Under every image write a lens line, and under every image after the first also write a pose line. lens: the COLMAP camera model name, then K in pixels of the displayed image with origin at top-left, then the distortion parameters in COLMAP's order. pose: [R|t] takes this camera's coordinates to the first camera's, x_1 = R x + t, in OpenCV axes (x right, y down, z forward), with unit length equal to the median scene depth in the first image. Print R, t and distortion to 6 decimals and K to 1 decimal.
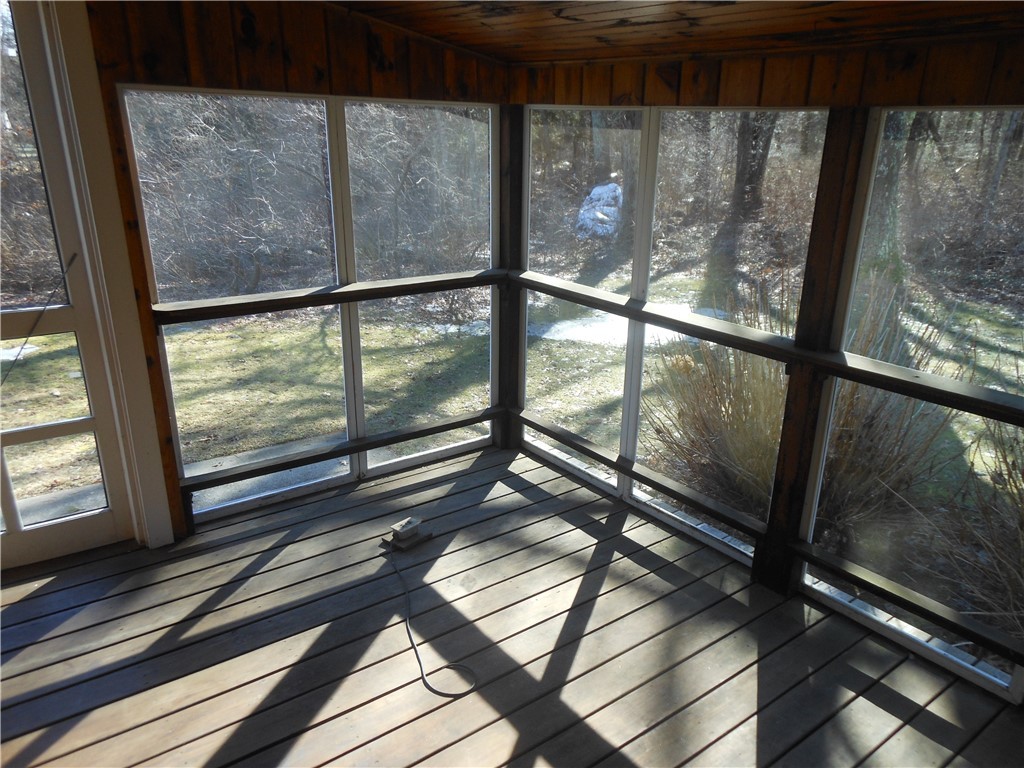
lens RADIAL K [[771.0, 0, 515.9], [0, 771.0, 417.6], [0, 0, 1]] dist [0.055614, -0.000751]
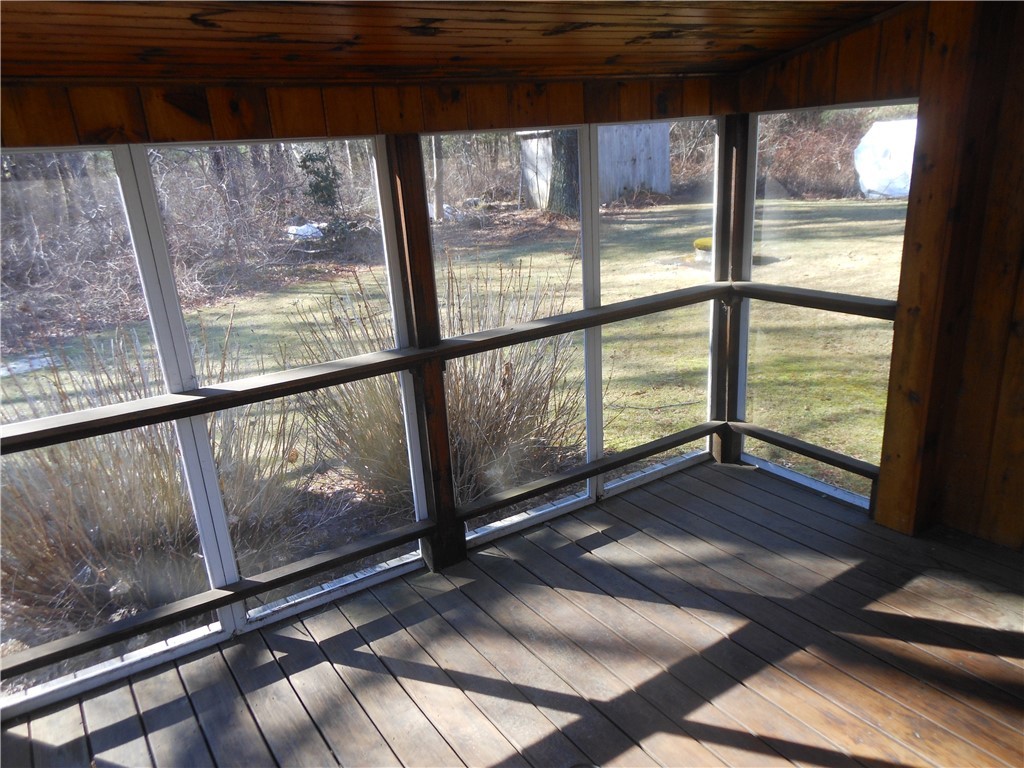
lens RADIAL K [[771.0, 0, 515.9], [0, 771.0, 417.6], [0, 0, 1]] dist [0.055614, -0.000751]
pose [[0.082696, -0.358178, 0.929984, -0.615992], [0.418274, 0.859483, 0.293831, -0.246300], [-0.904549, 0.364690, 0.220892, 0.608130]]
